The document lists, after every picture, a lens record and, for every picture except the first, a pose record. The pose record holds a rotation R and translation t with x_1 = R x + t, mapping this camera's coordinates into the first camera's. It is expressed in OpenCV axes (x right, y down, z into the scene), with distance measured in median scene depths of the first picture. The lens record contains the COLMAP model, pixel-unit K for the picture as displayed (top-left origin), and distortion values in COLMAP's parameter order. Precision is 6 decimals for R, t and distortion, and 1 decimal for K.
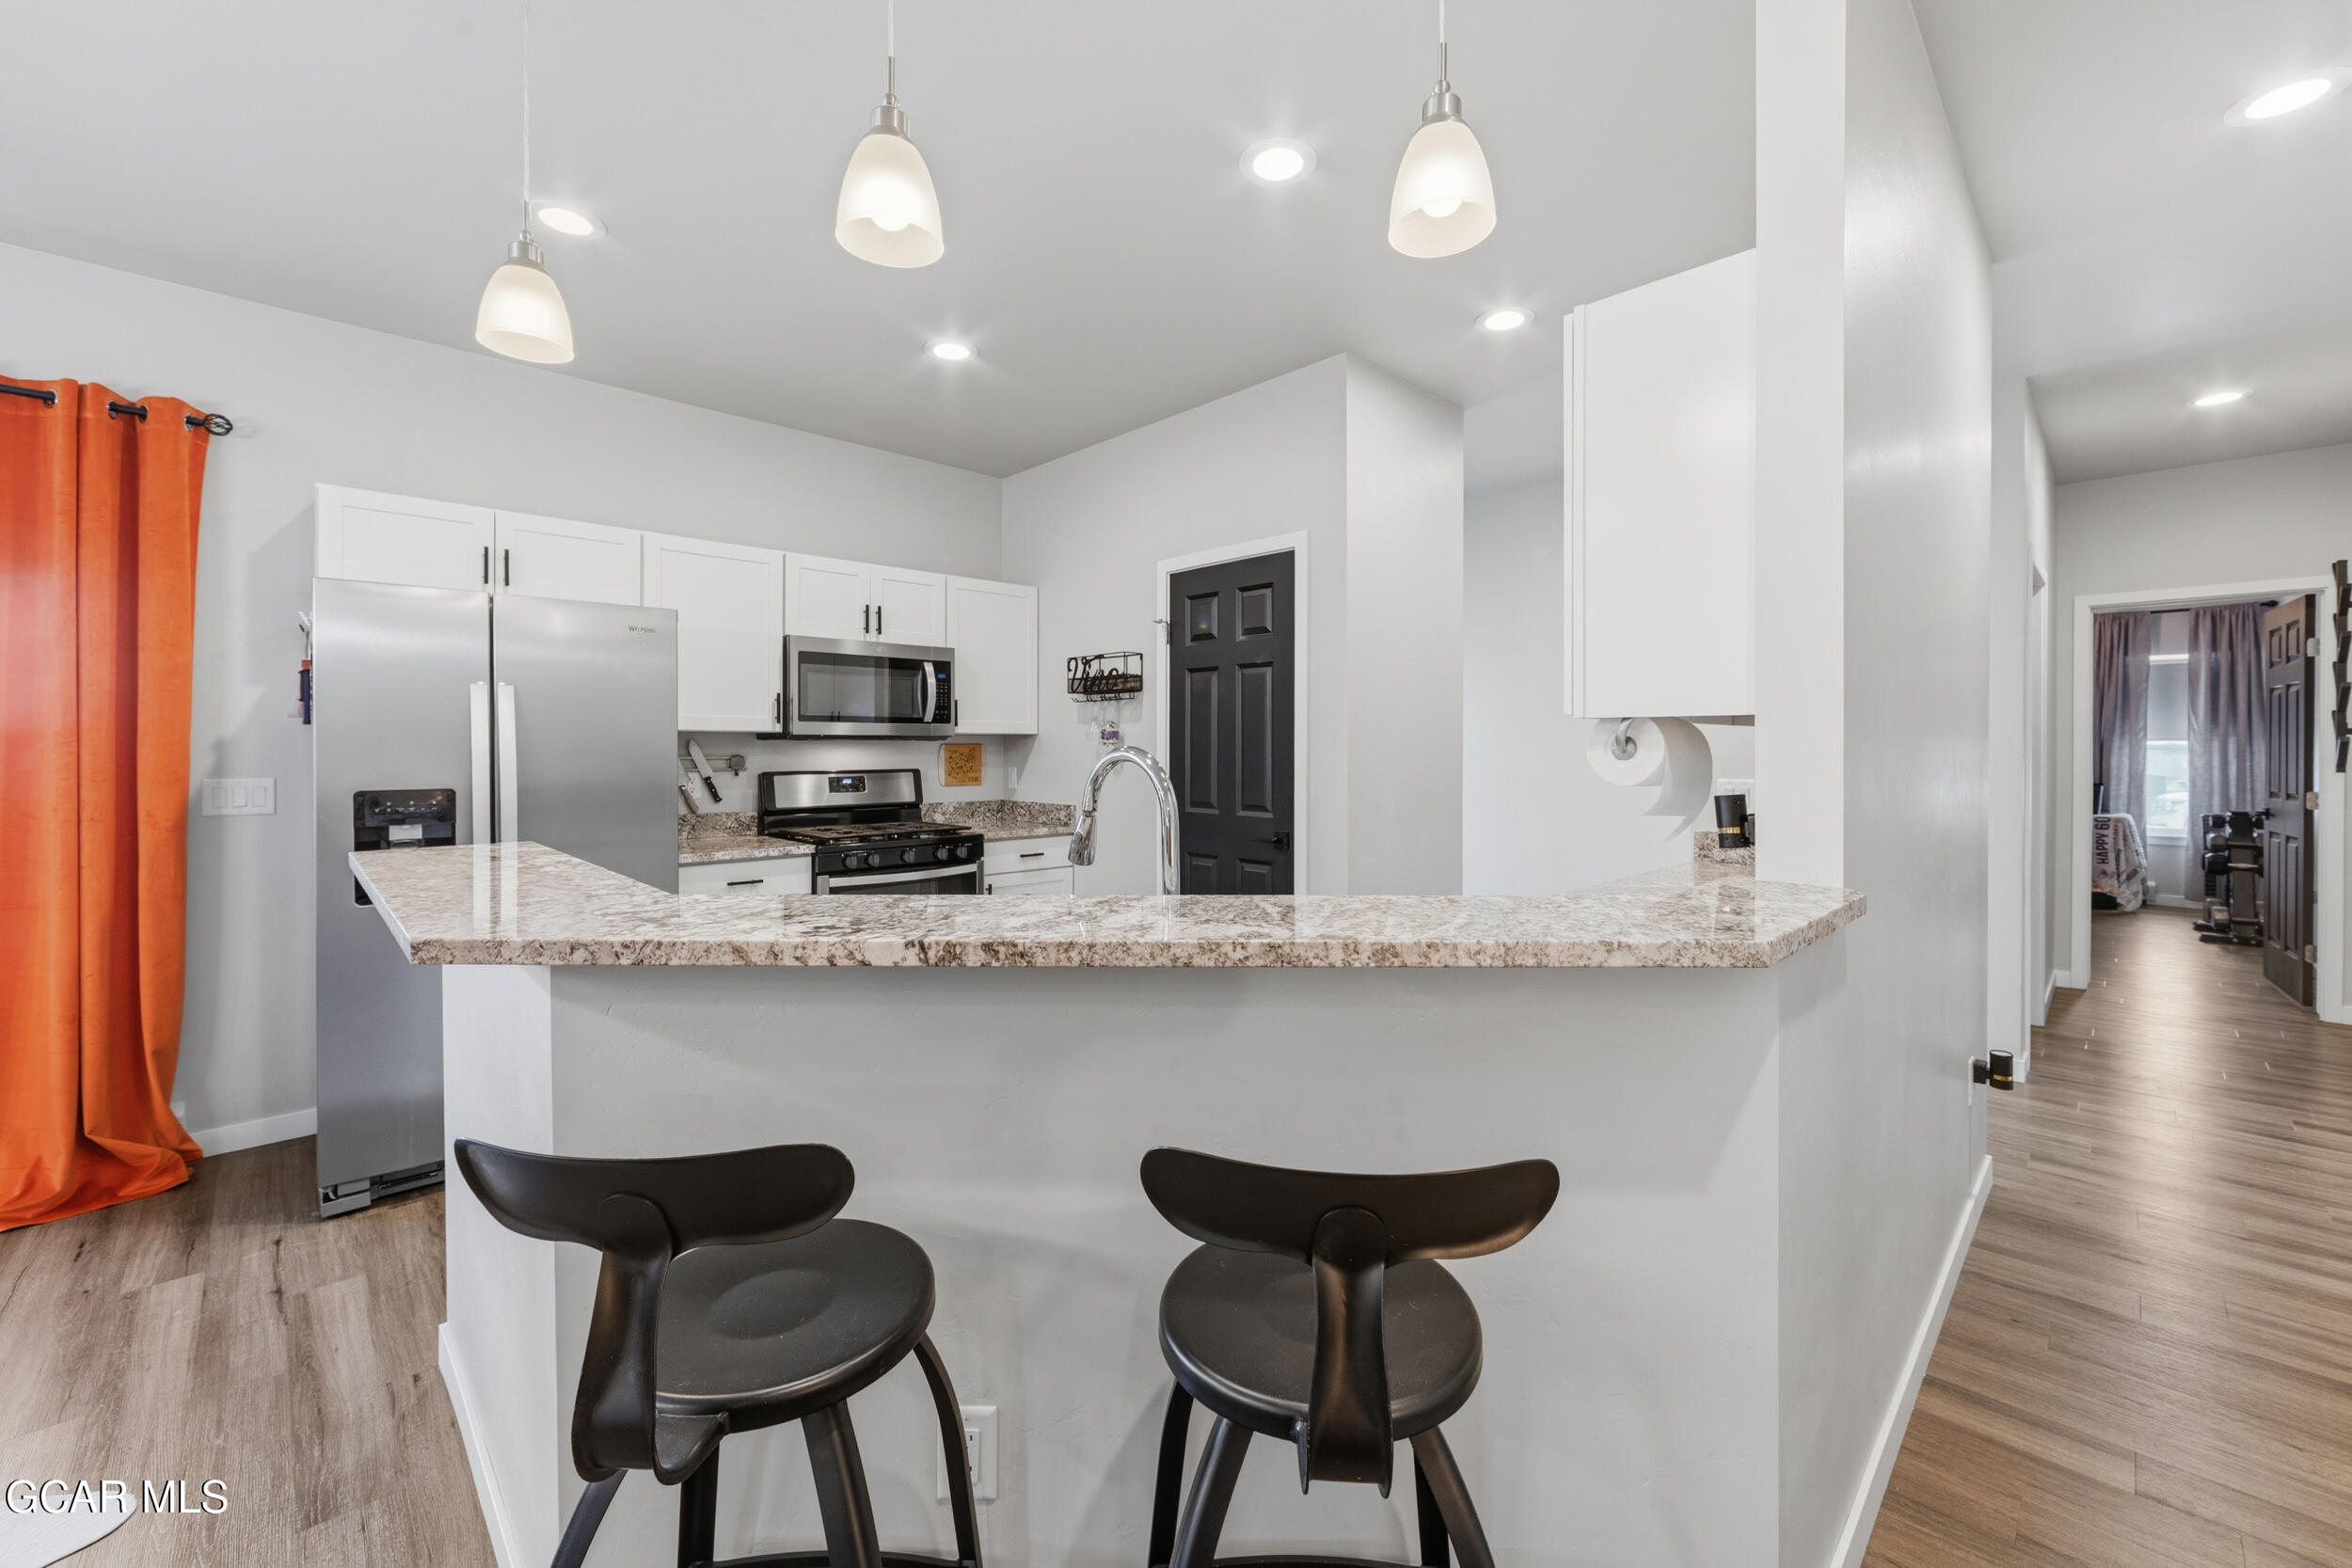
lens RADIAL K [[939.0, 0, 1180.1], [0, 939.0, 749.9], [0, 0, 1]] dist [-0.002042, -0.001010]
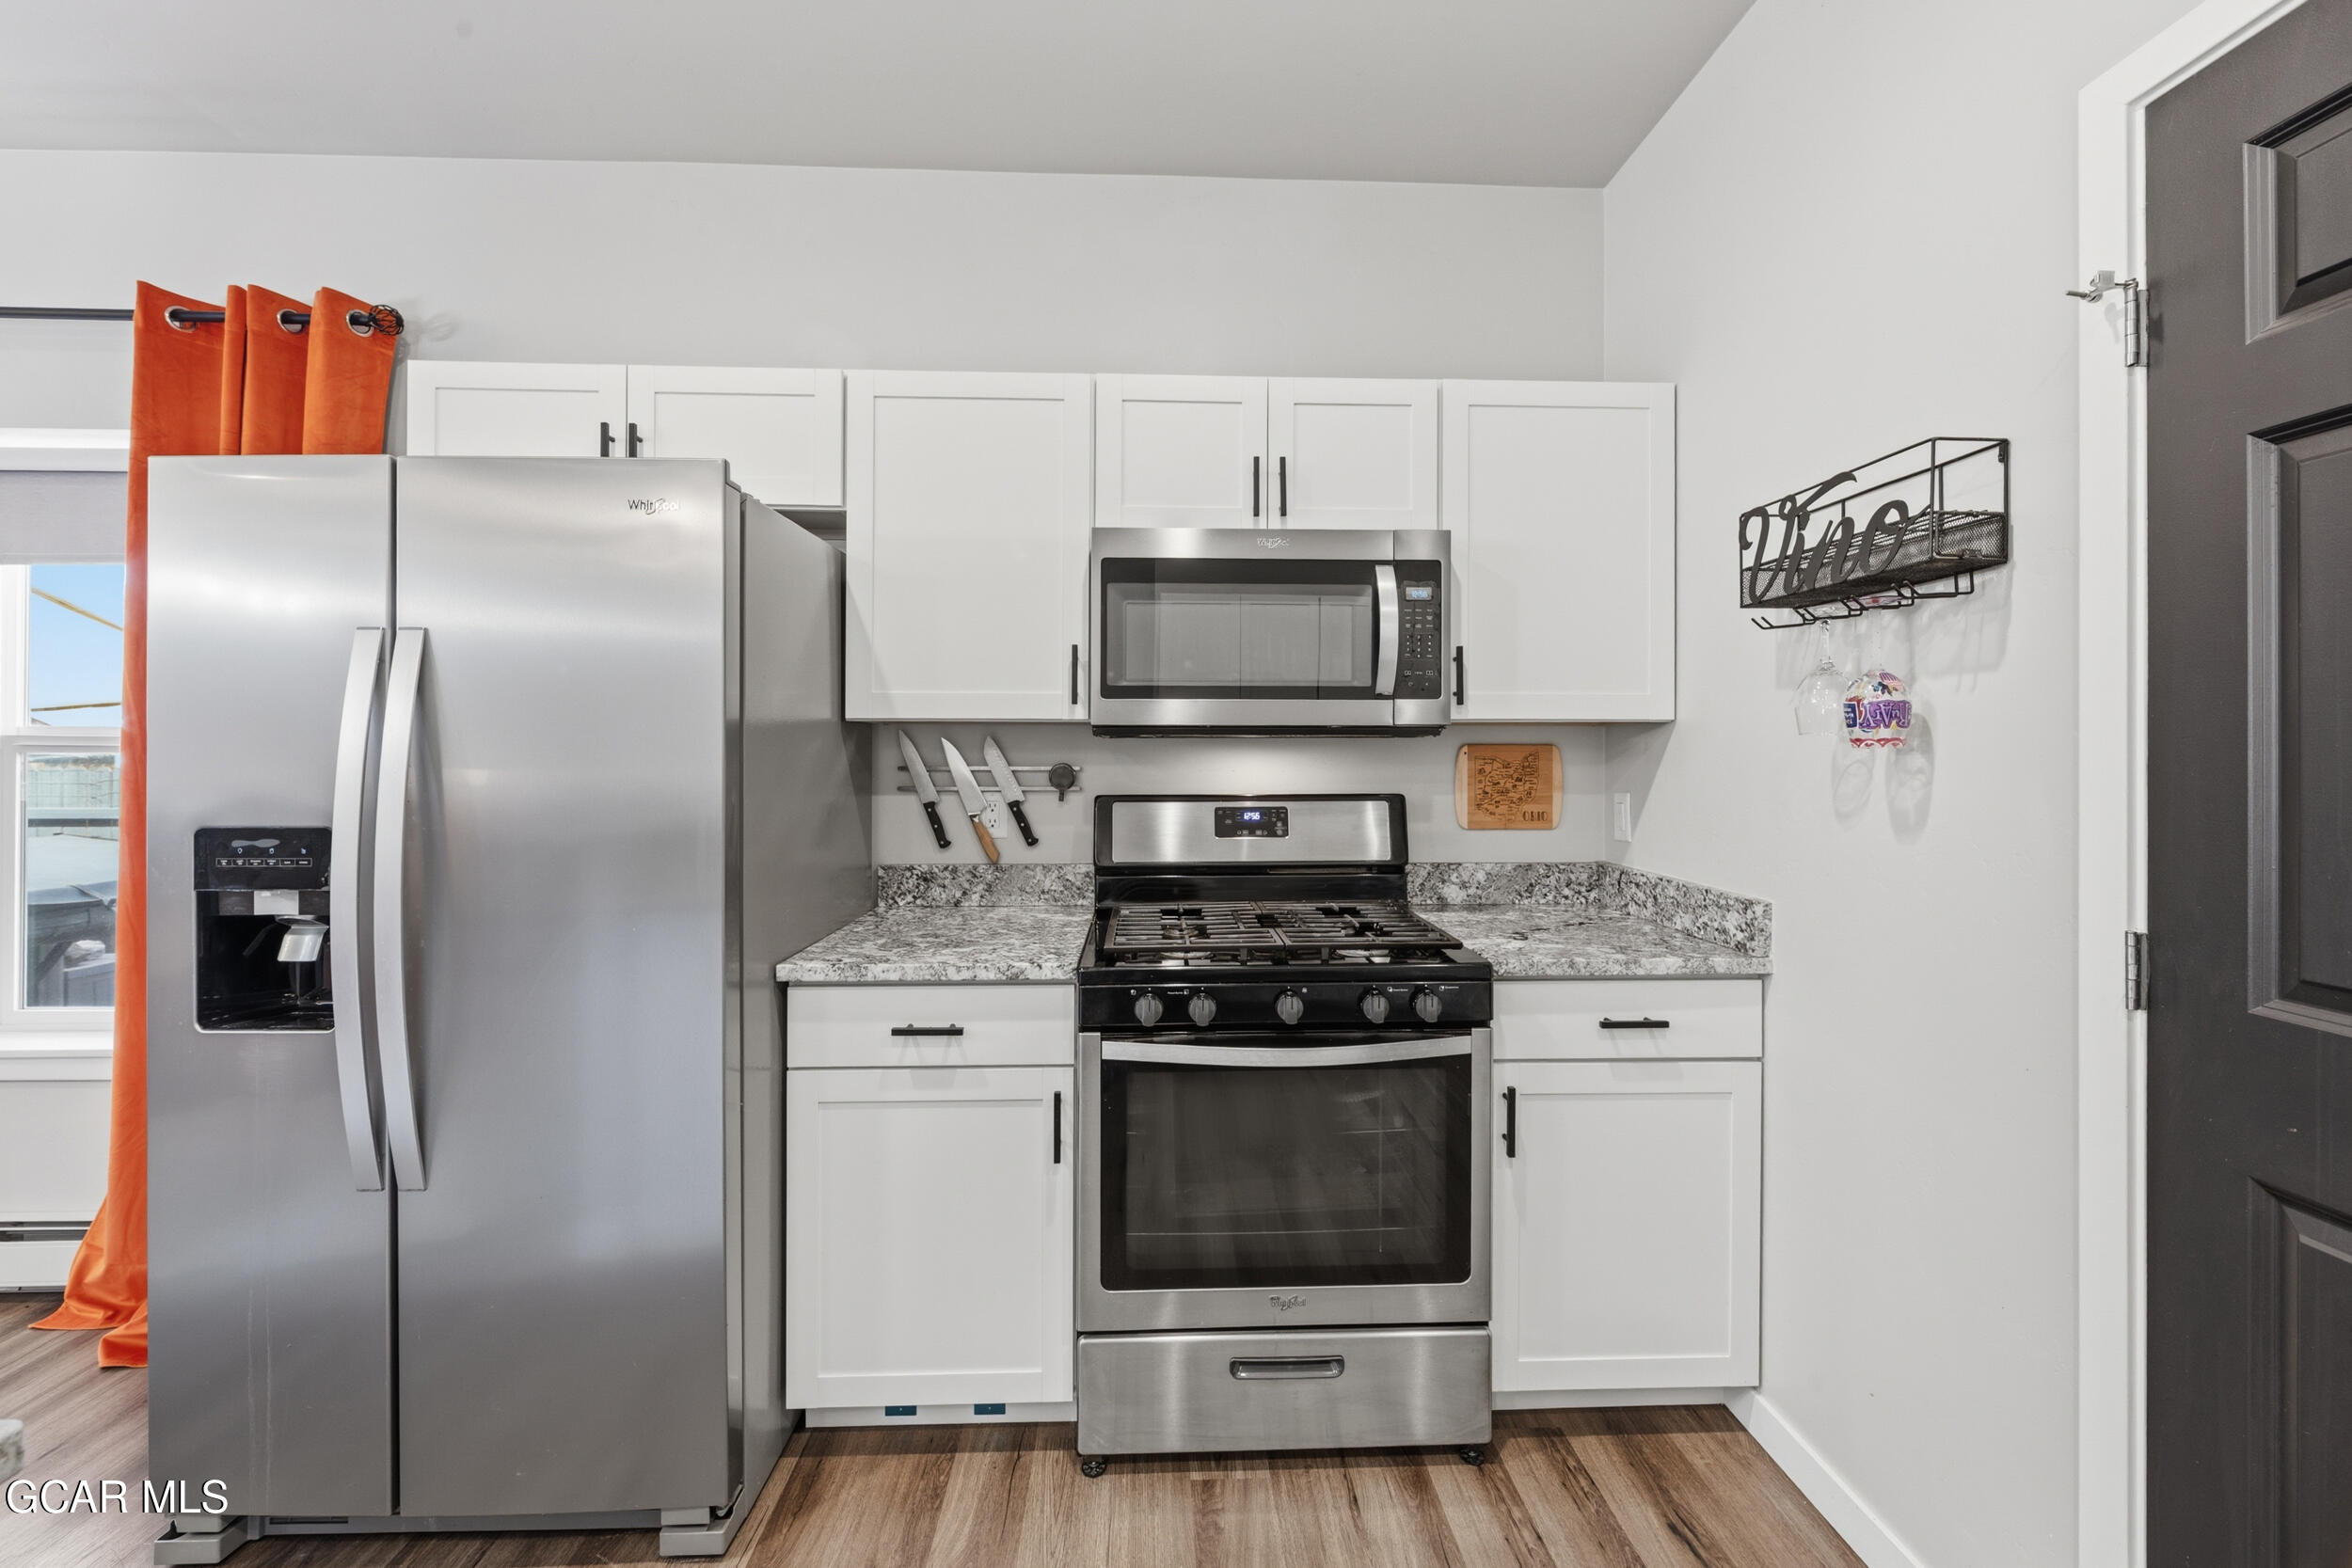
lens RADIAL K [[939.0, 0, 1180.1], [0, 939.0, 749.9], [0, 0, 1]] dist [-0.002042, -0.001010]
pose [[0.744187, 0.000048, -0.667971, -0.036612], [-0.003103, 0.999989, -0.003384, -0.001347], [0.667964, 0.004591, 0.744180, 0.590352]]
